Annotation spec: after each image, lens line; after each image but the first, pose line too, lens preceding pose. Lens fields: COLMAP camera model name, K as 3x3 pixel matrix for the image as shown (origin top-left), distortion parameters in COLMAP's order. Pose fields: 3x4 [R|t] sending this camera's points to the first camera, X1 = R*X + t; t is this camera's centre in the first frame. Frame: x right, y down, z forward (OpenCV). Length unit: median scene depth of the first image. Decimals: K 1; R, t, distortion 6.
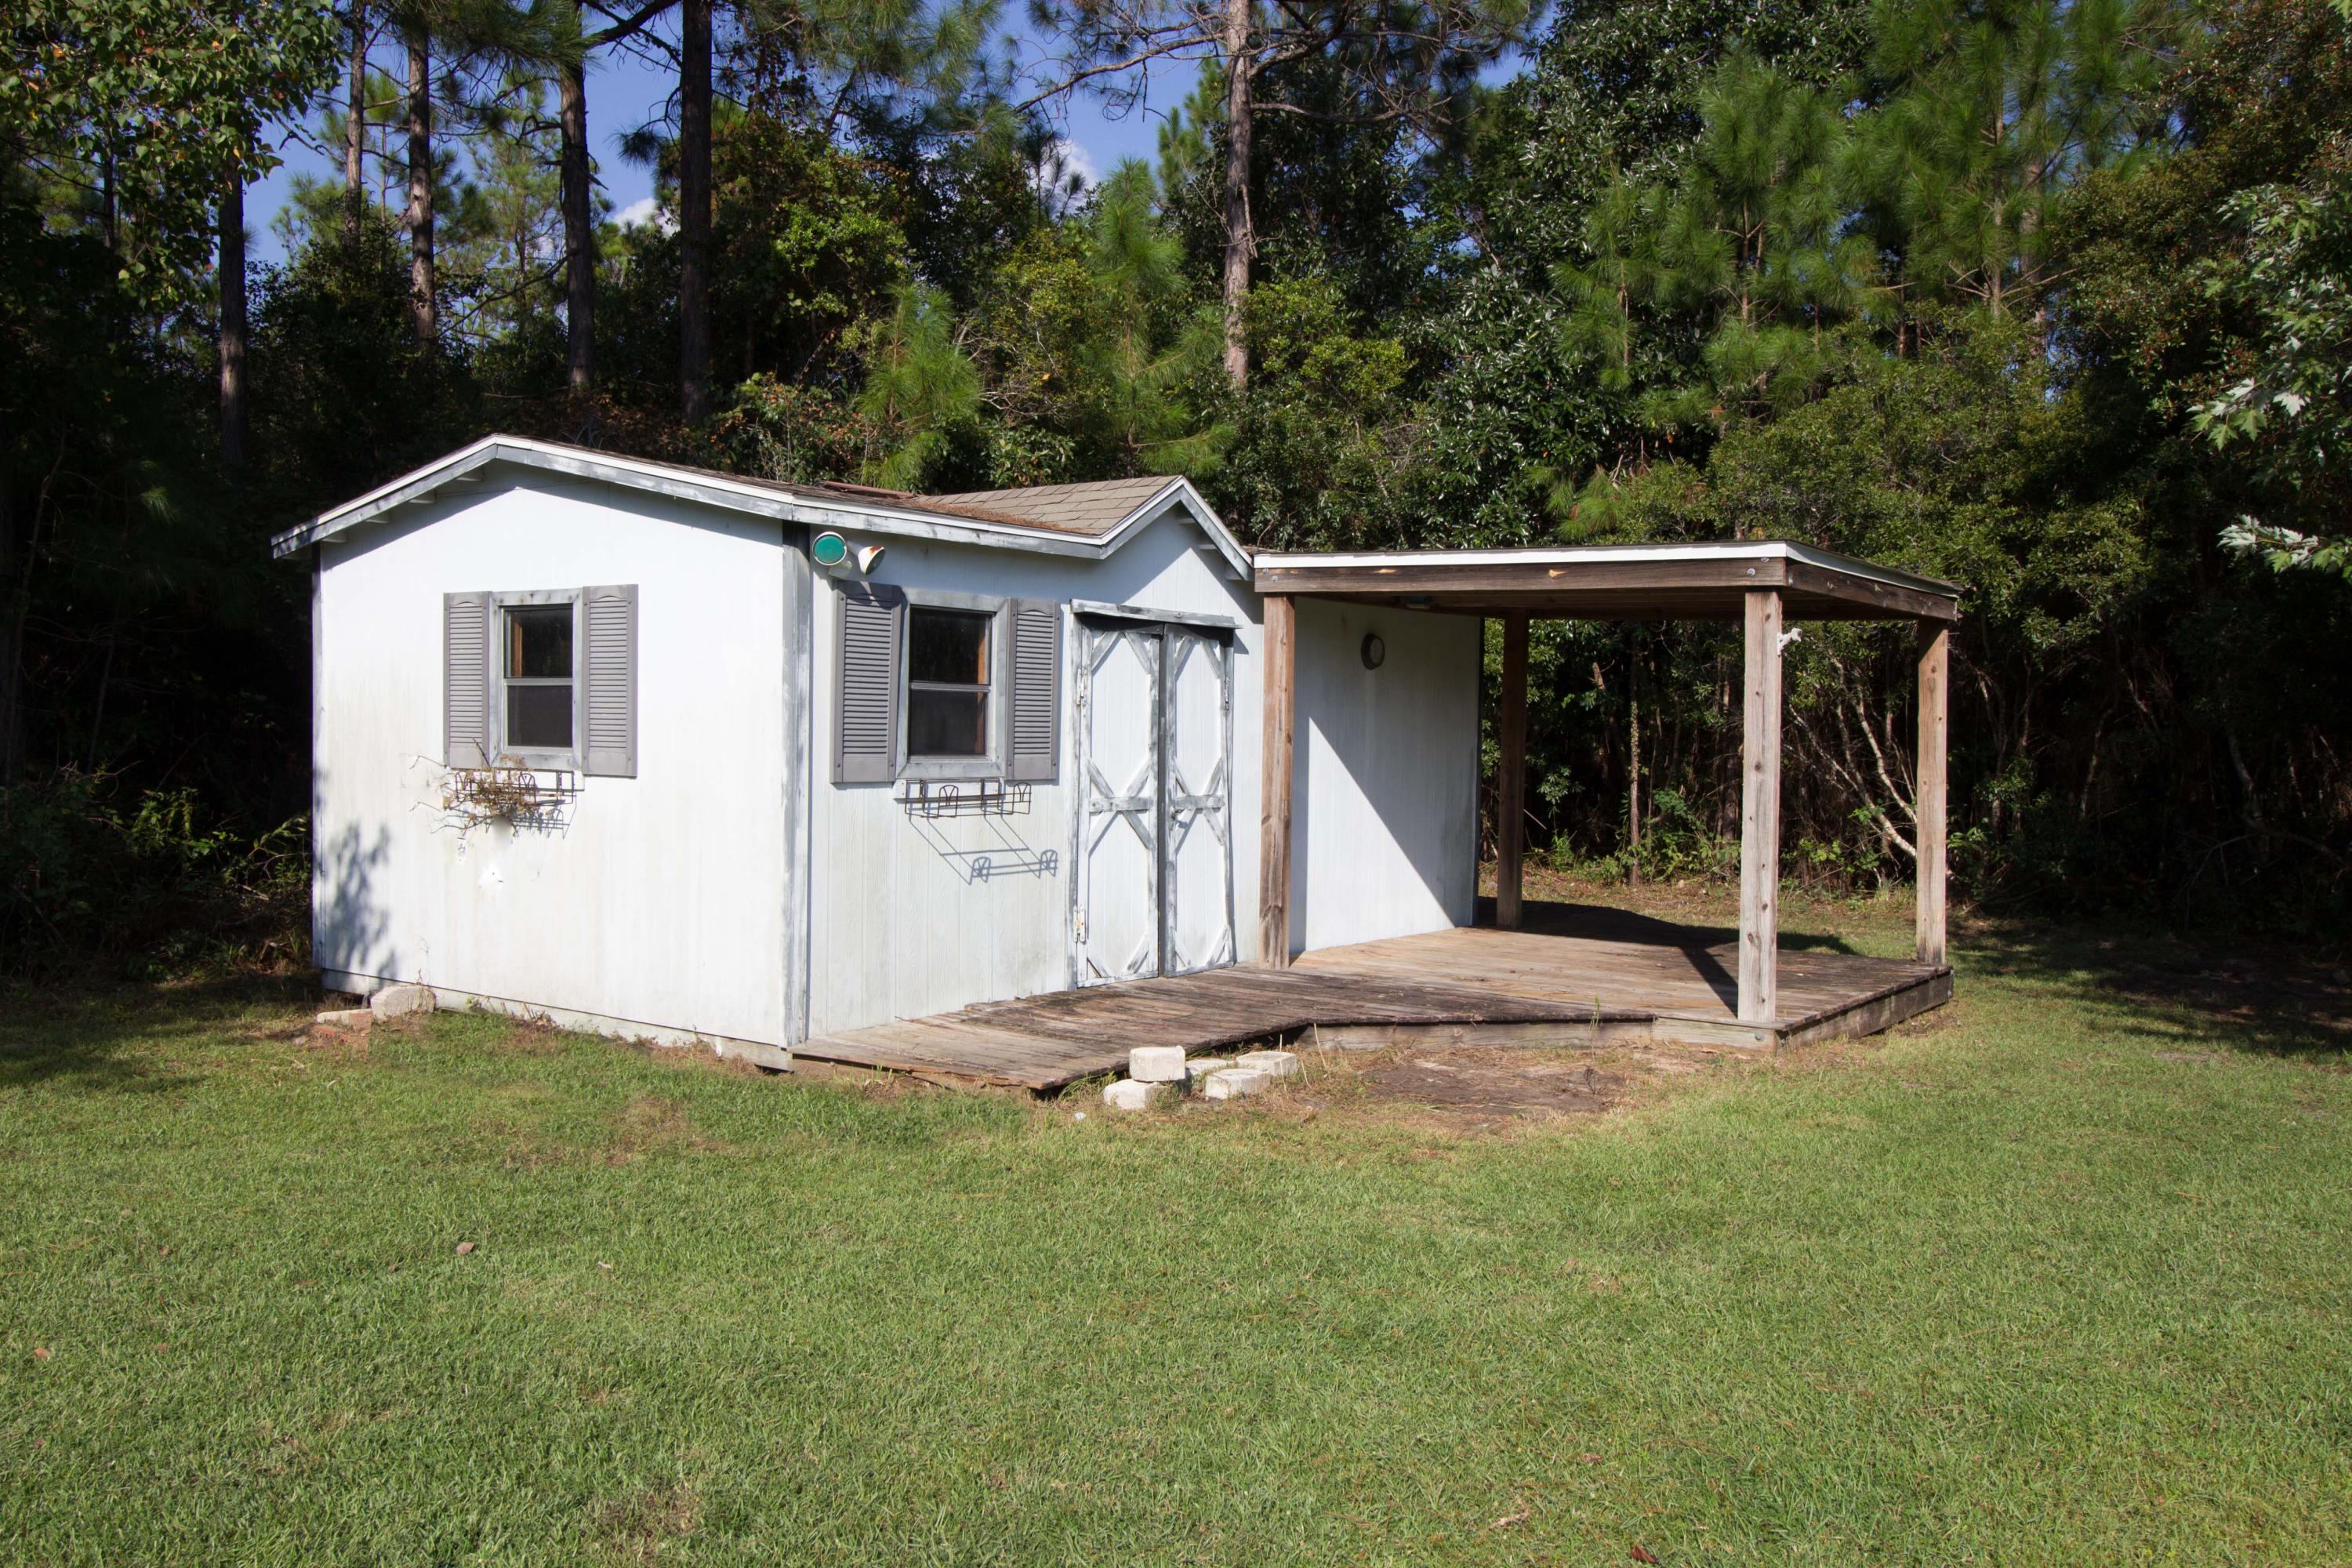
lens RADIAL K [[1894.4, 0, 1176.0], [0, 1894.4, 782.9], [0, 0, 1]] dist [0.001002, -0.000360]
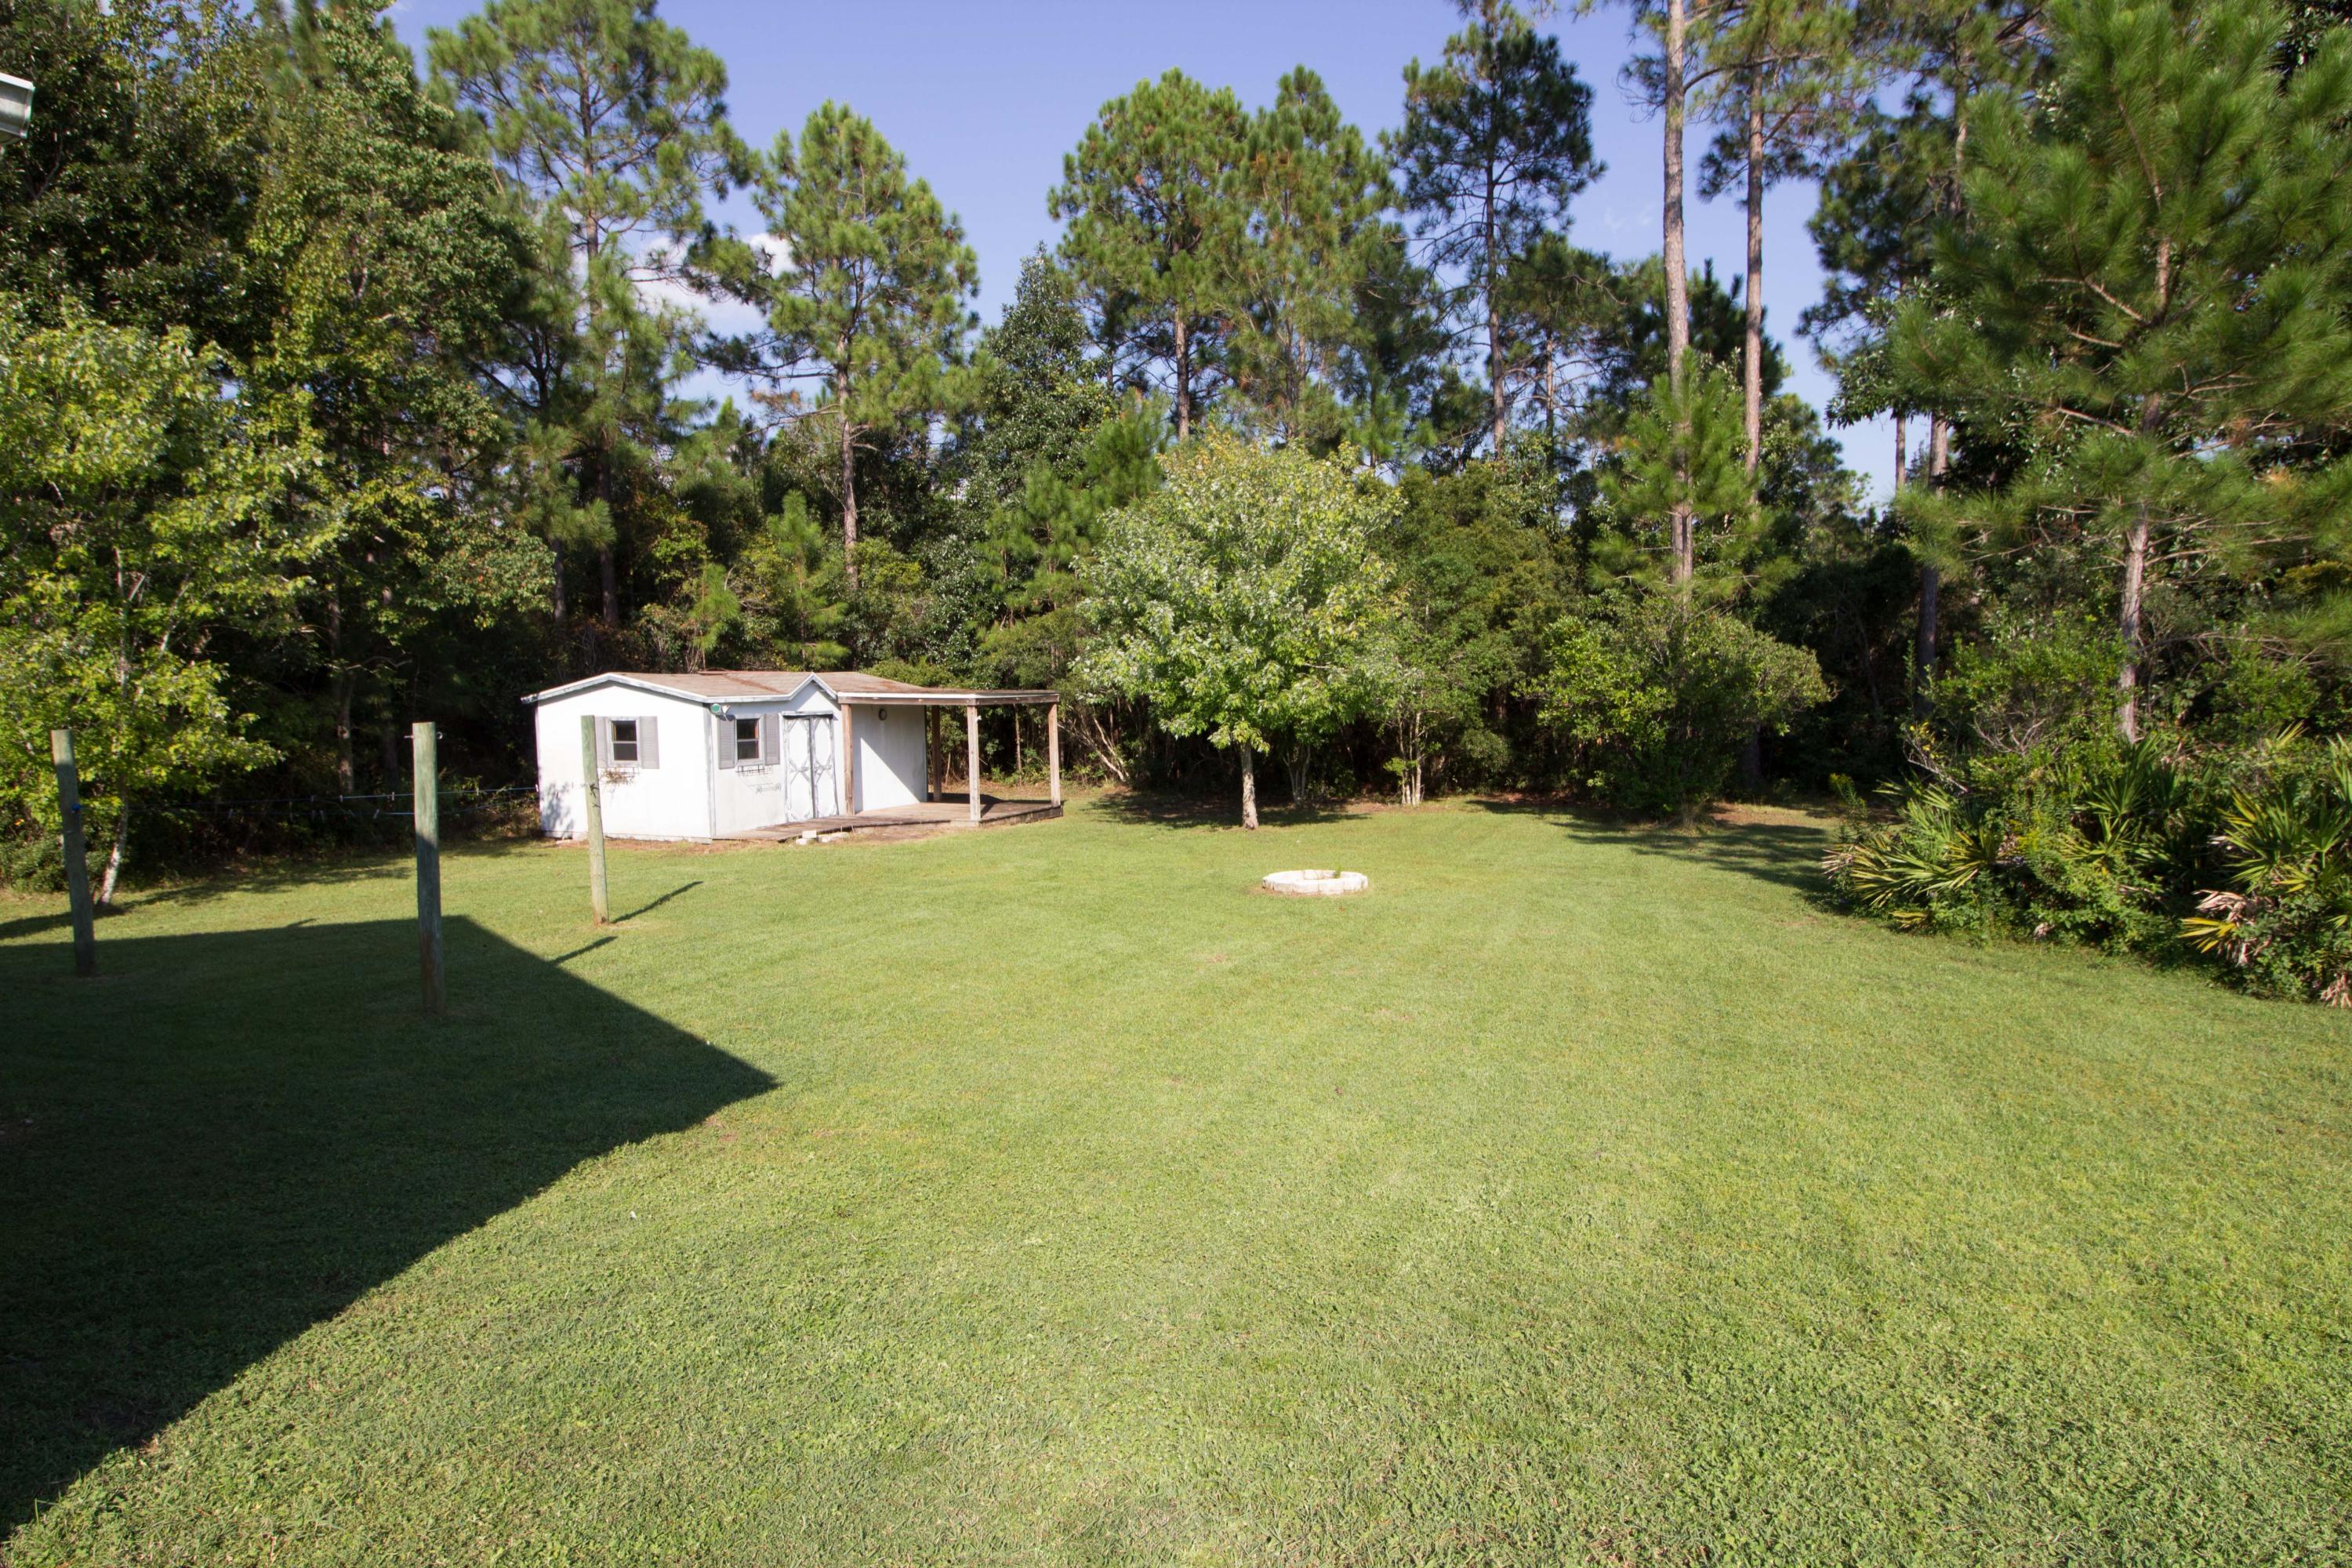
lens RADIAL K [[1341.9, 0, 1173.1], [0, 1341.9, 777.7], [0, 0, 1]] dist [-0.004030, -0.000505]
pose [[0.973501, -0.045162, 0.224180, 0.079864], [0.036203, 0.998379, 0.043917, -0.052110], [-0.225800, -0.034637, 0.973558, -1.430638]]
